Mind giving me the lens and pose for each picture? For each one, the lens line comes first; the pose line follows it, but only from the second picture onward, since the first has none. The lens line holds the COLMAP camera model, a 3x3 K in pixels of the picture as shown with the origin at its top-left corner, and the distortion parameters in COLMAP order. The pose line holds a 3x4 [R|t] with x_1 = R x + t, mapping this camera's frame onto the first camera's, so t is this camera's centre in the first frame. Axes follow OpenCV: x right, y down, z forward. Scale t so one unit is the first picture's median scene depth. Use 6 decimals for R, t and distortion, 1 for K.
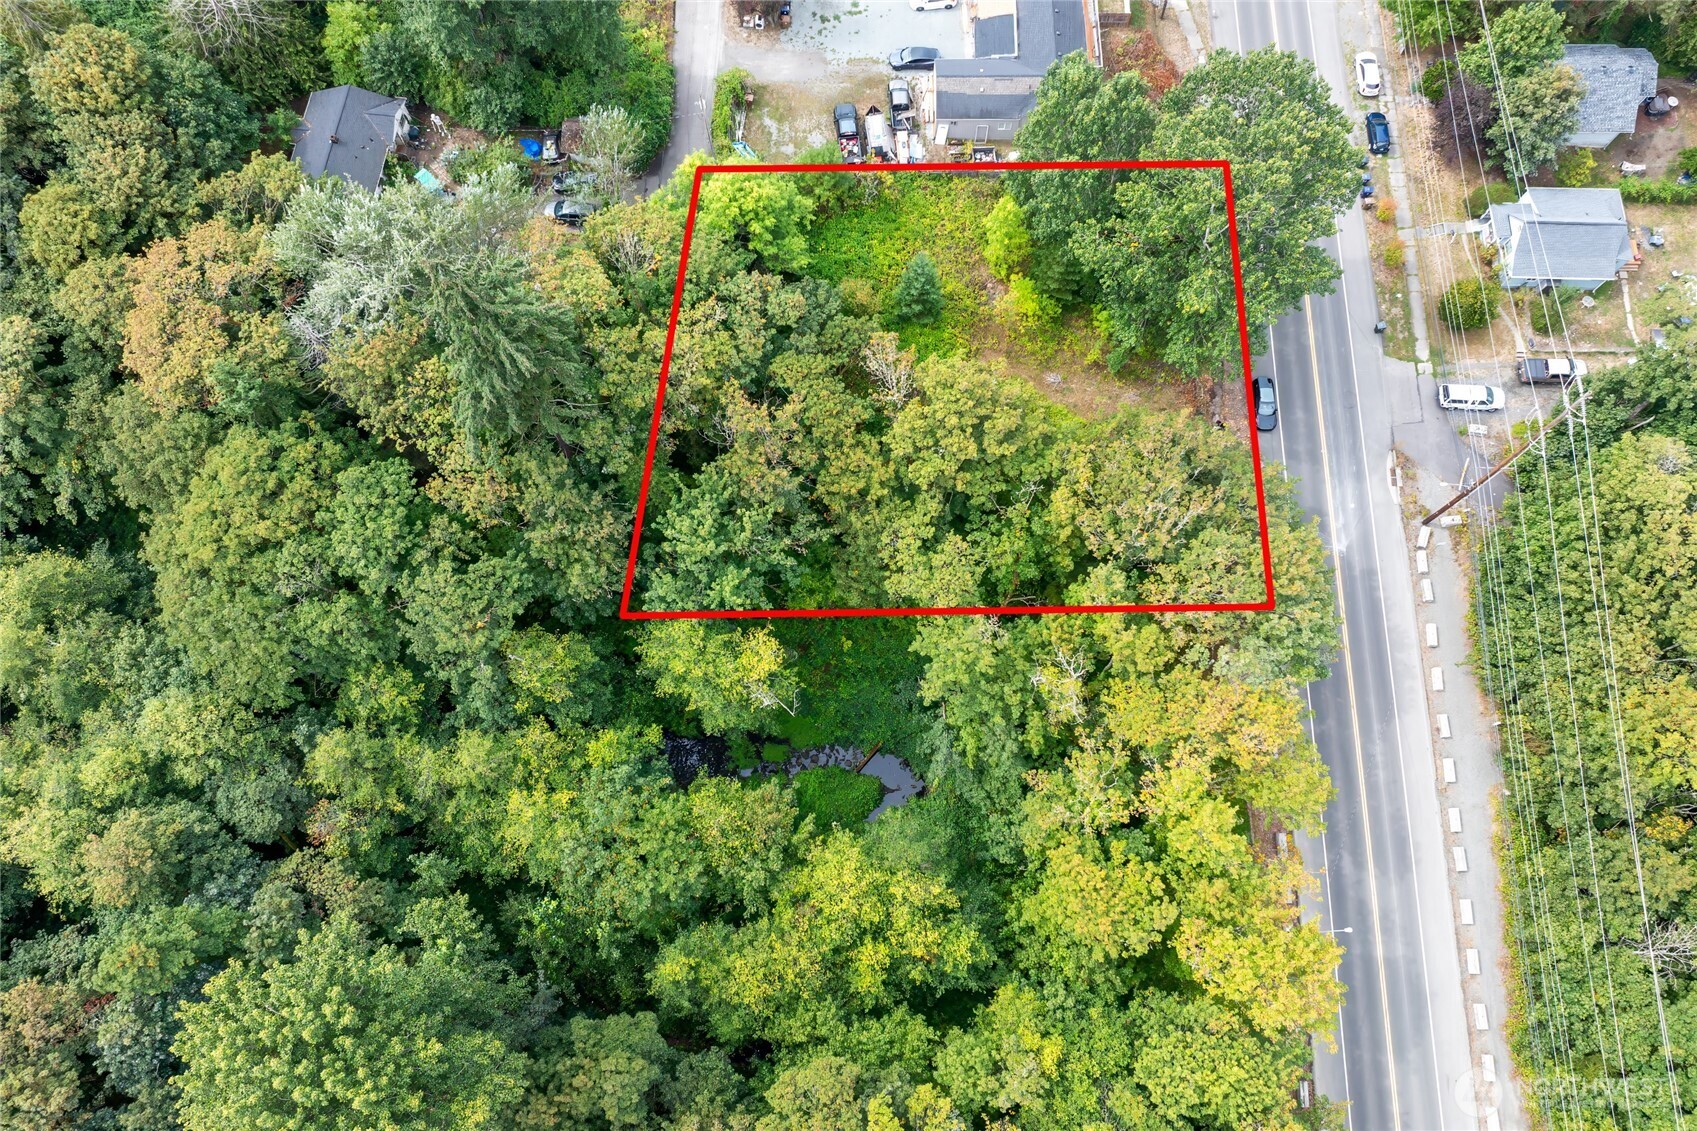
lens RADIAL K [[1204.3, 0, 848.4], [0, 1204.3, 583.0], [0, 0, 1]] dist [-0.035026, 0.000584]
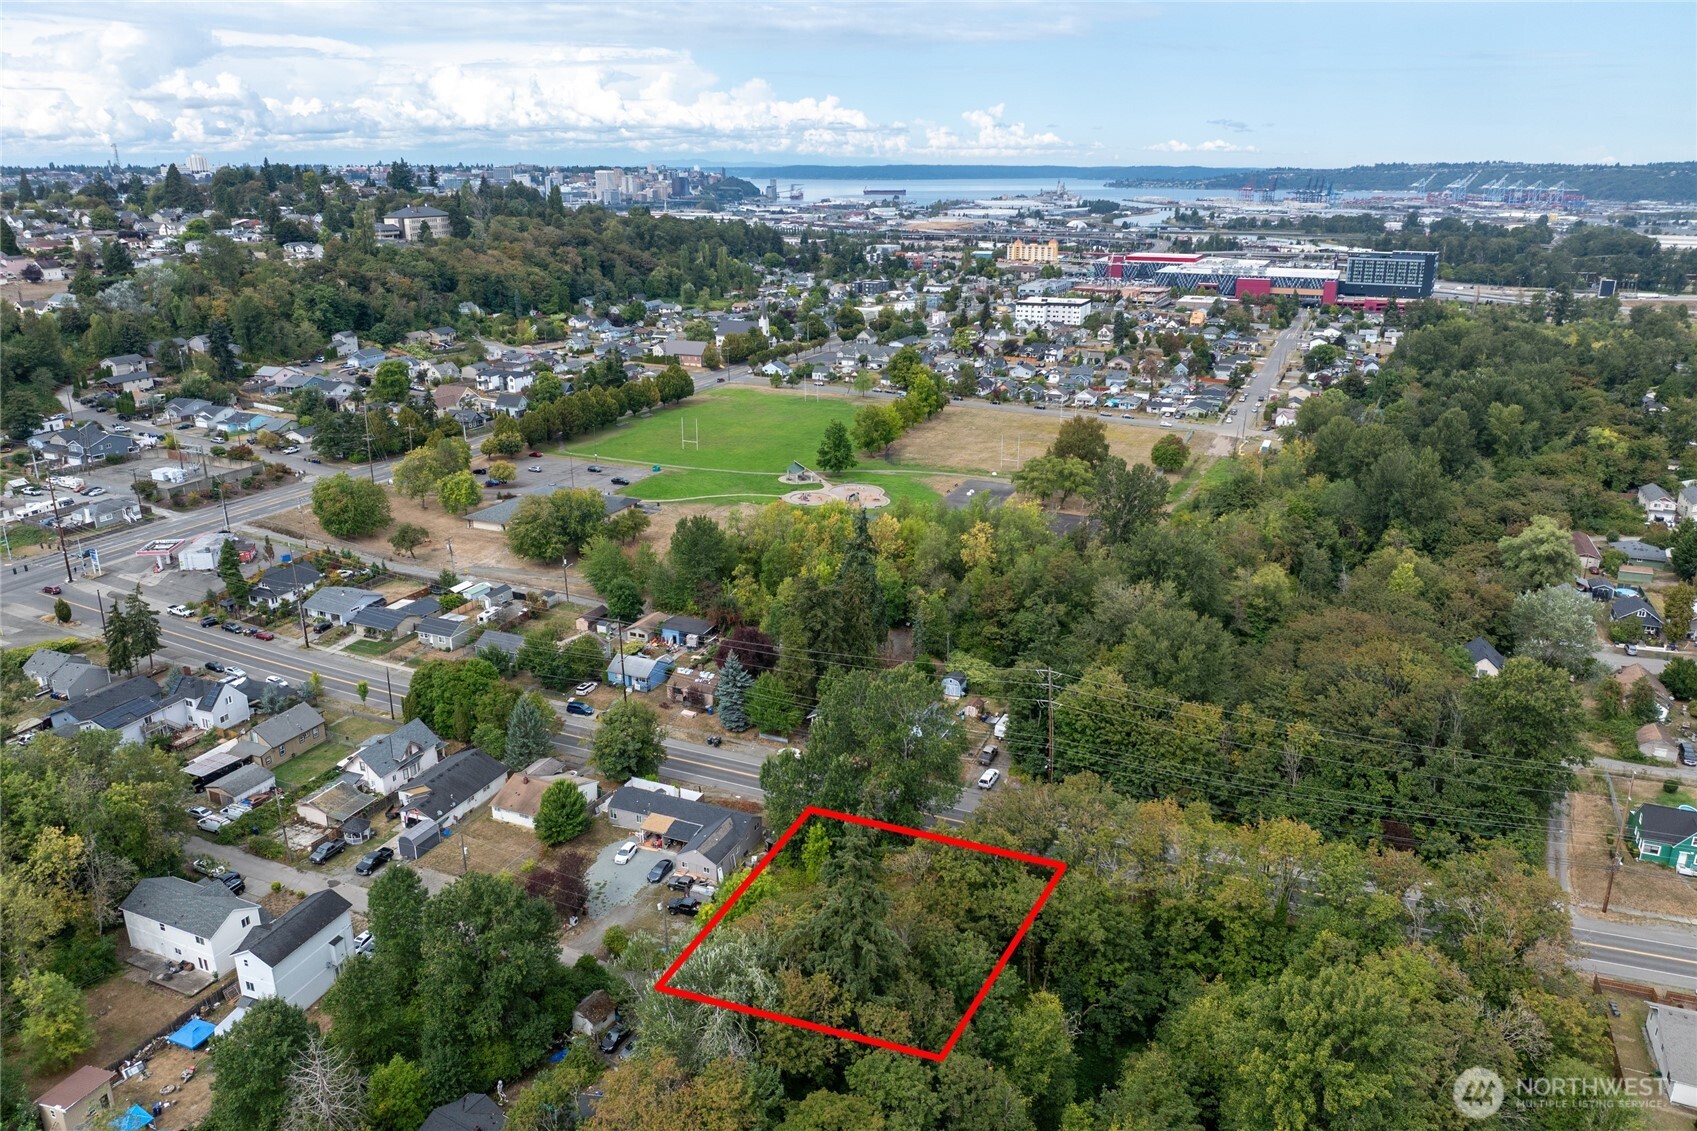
lens RADIAL K [[1204.3, 0, 846.3], [0, 1204.3, 567.4], [0, 0, 1]] dist [-0.035026, 0.000584]
pose [[0.393380, -0.286444, 0.873614, -1.281596], [0.884820, 0.376027, -0.275132, 0.046899], [-0.249693, 0.881222, 0.401373, 0.003187]]
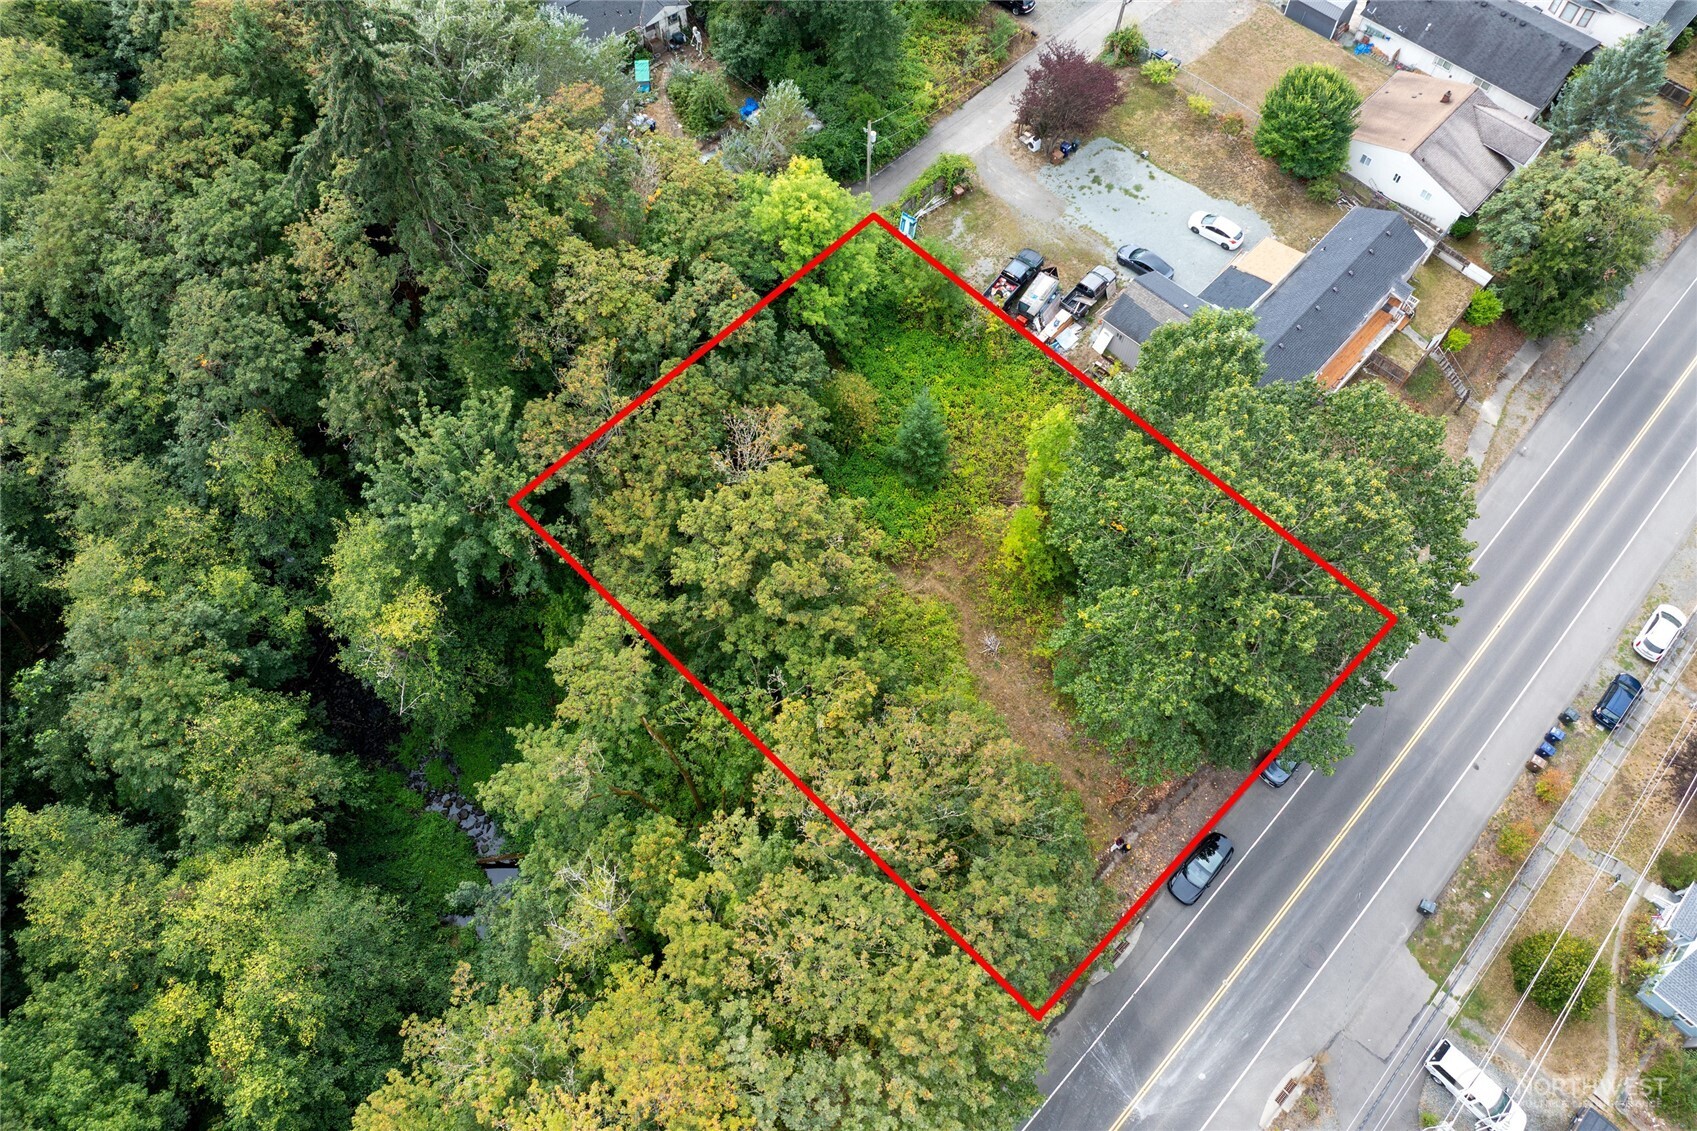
lens RADIAL K [[1204.3, 0, 842.6], [0, 1204.3, 482.4], [0, 0, 1]] dist [-0.035026, 0.000584]
pose [[0.715889, 0.600950, -0.355473, 0.355169], [-0.673792, 0.728085, -0.126078, -0.097048], [0.183048, 0.329773, 0.926144, 0.287335]]
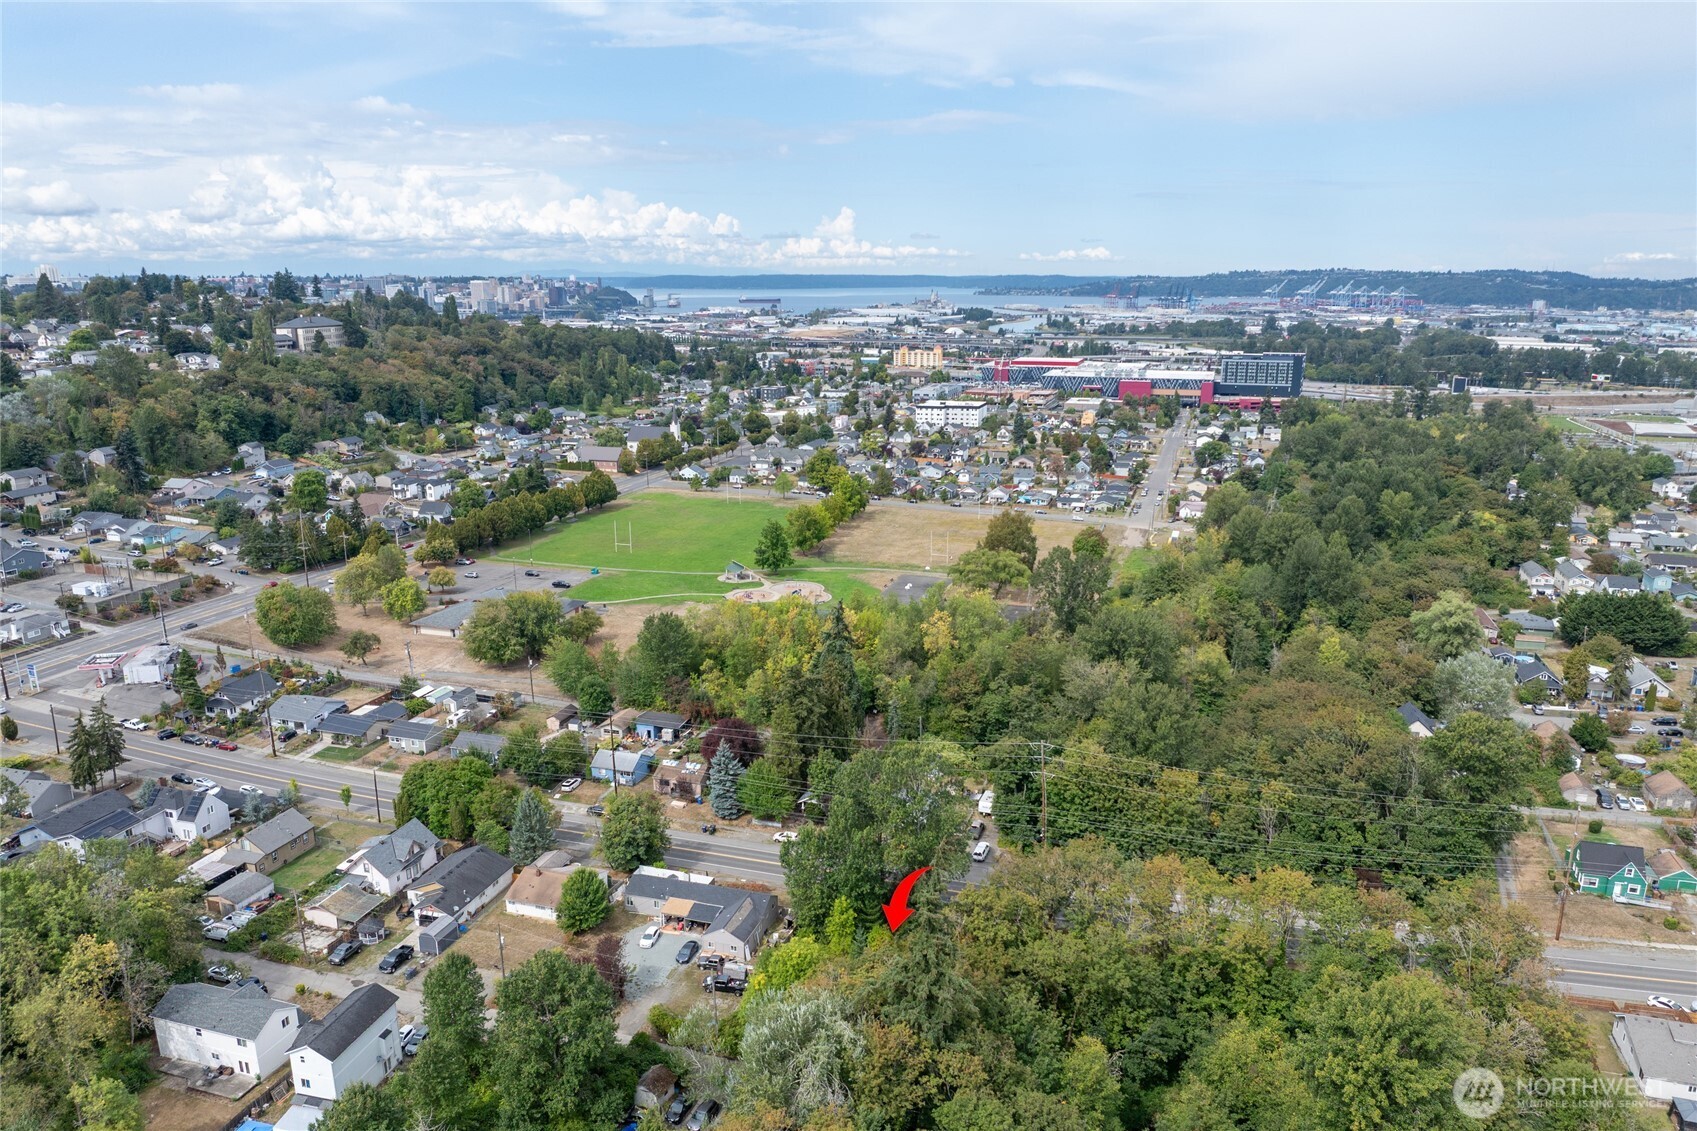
lens RADIAL K [[1204.3, 0, 846.6], [0, 1204.3, 625.4], [0, 0, 1]] dist [-0.035026, 0.000584]
pose [[0.295958, -0.261952, 0.918580, -1.439929], [0.919575, 0.338323, -0.199799, -0.102727], [-0.258439, 0.903836, 0.341014, 0.053053]]
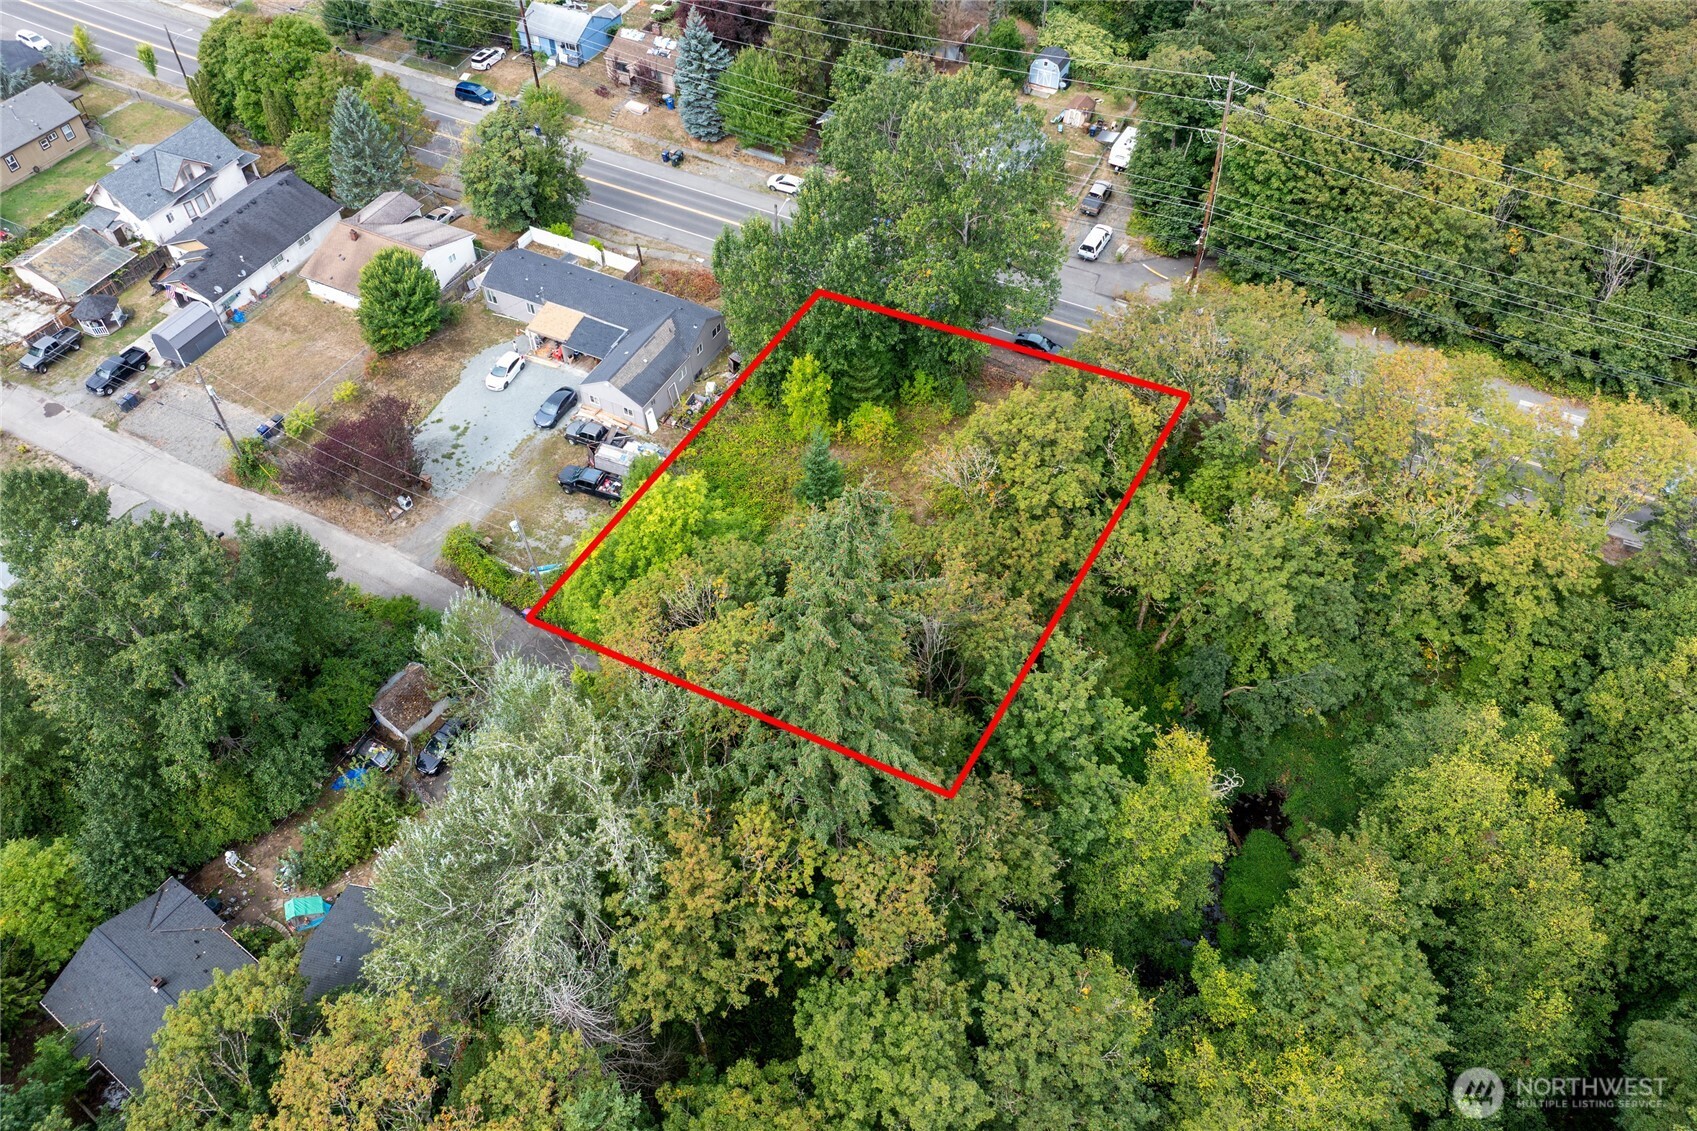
lens RADIAL K [[1204.3, 0, 848.4], [0, 1204.3, 493.8], [0, 0, 1]] dist [-0.035026, 0.000584]
pose [[0.444306, -0.647287, 0.619364, -0.561737], [0.860847, 0.499899, -0.095099, -0.146202], [-0.248064, 0.575431, 0.779323, 0.309546]]
